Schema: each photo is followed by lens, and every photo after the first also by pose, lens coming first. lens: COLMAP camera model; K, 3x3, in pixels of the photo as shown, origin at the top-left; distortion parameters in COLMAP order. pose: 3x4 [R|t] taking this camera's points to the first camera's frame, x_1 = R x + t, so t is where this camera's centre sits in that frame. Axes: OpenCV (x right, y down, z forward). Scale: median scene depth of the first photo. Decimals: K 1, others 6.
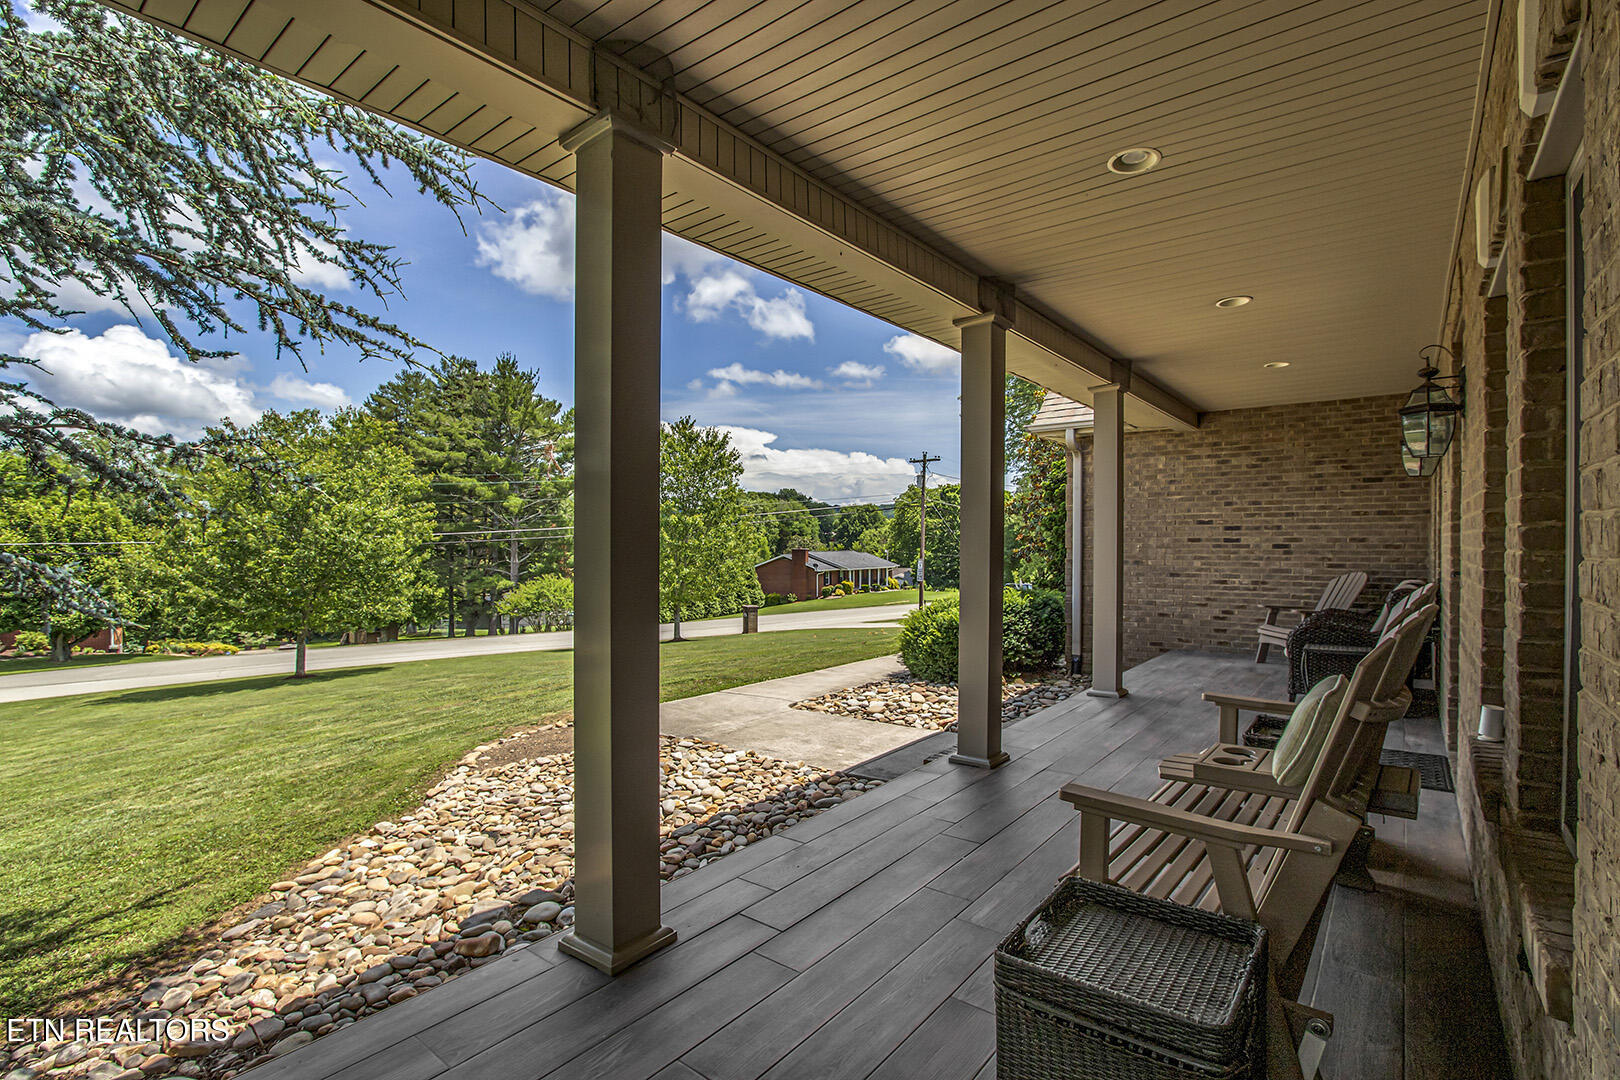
lens RADIAL K [[752.6, 0, 810.4], [0, 752.6, 546.8], [0, 0, 1]] dist [-0.017556, 0.000388]
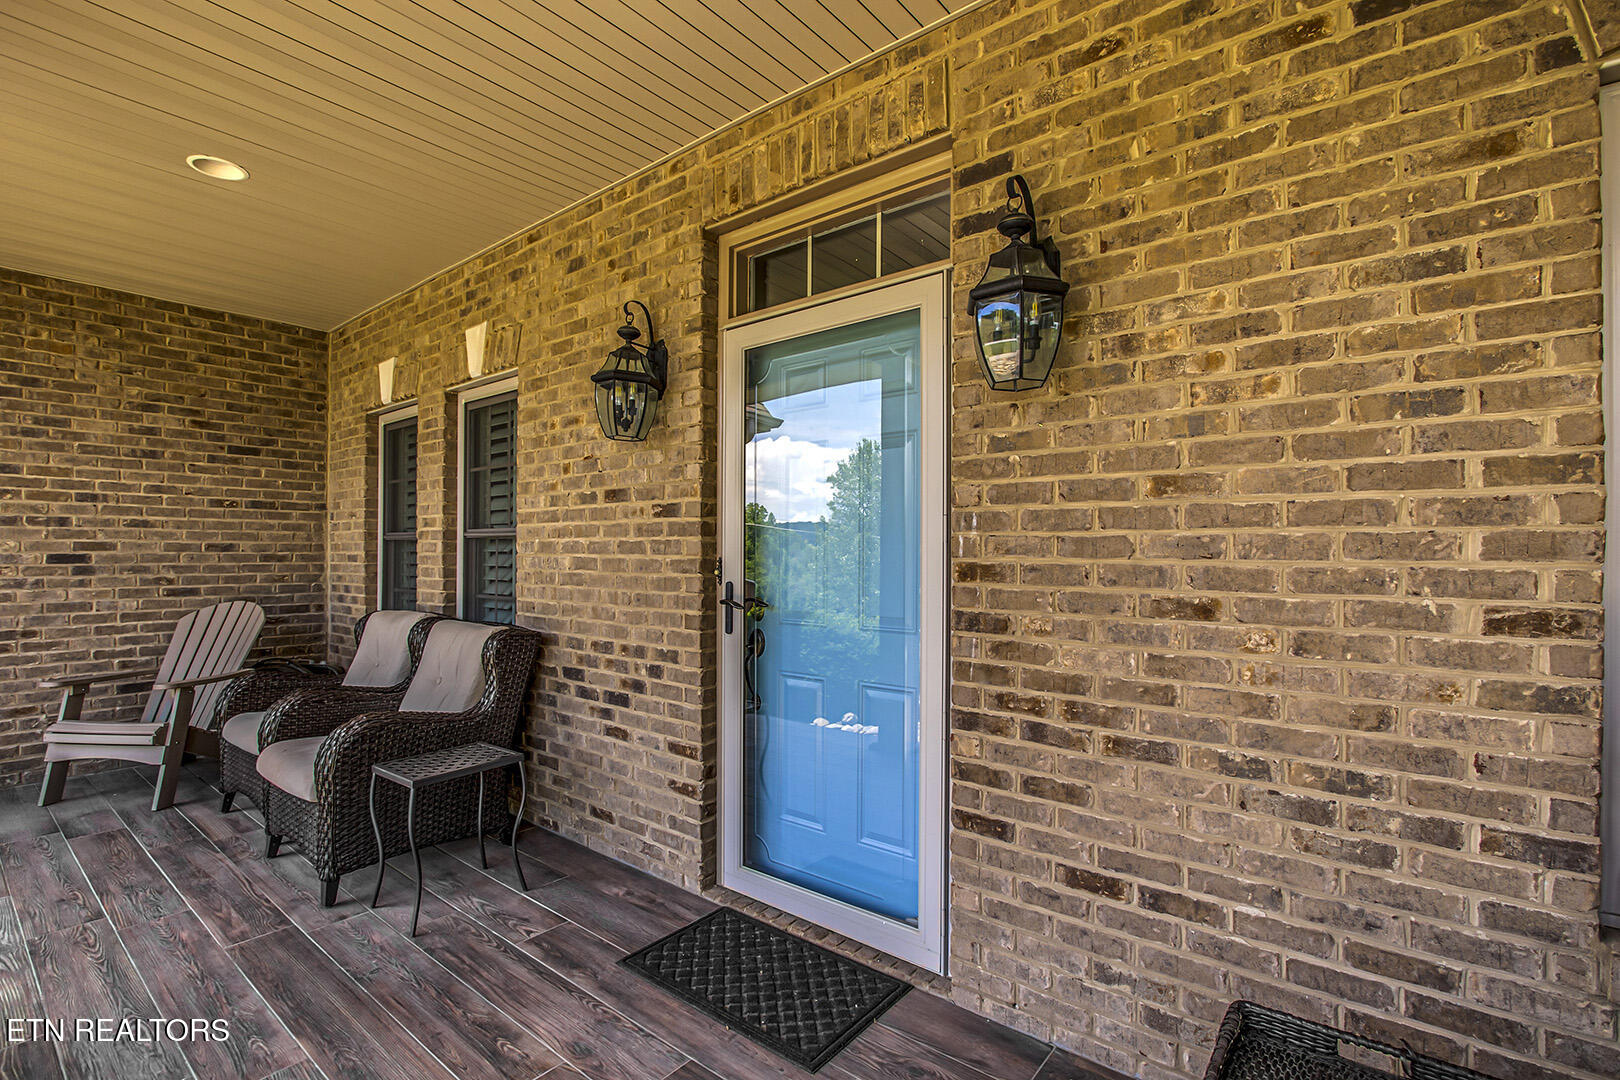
lens RADIAL K [[752.6, 0, 816.5], [0, 752.6, 548.3], [0, 0, 1]] dist [-0.017556, 0.000388]
pose [[0.005585, 0.004083, 0.999976, 0.135061], [0.000224, 0.999992, -0.004084, -0.005801], [-0.999984, 0.000247, 0.005584, 0.508588]]
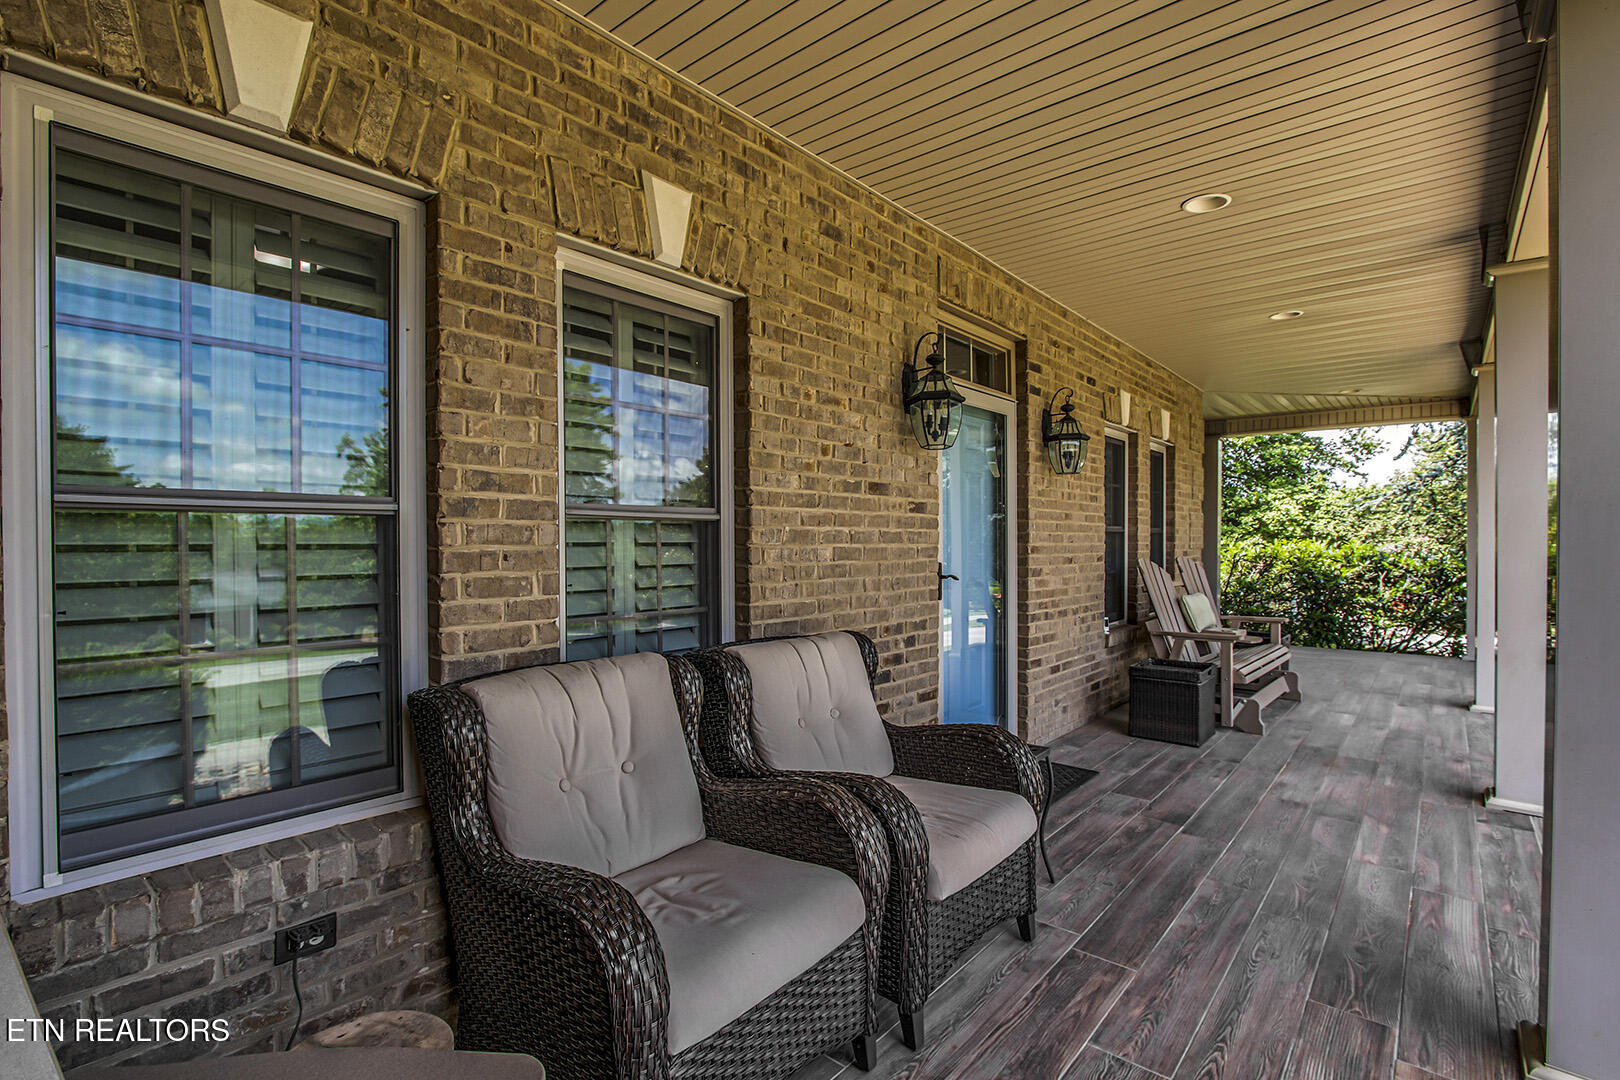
lens RADIAL K [[752.6, 0, 818.1], [0, 752.6, 547.0], [0, 0, 1]] dist [-0.017556, 0.000388]
pose [[-0.999709, 0.003073, 0.023938, 0.896151], [0.003320, 0.999942, 0.010288, -0.007752], [-0.023905, 0.010364, -0.999661, 1.474515]]
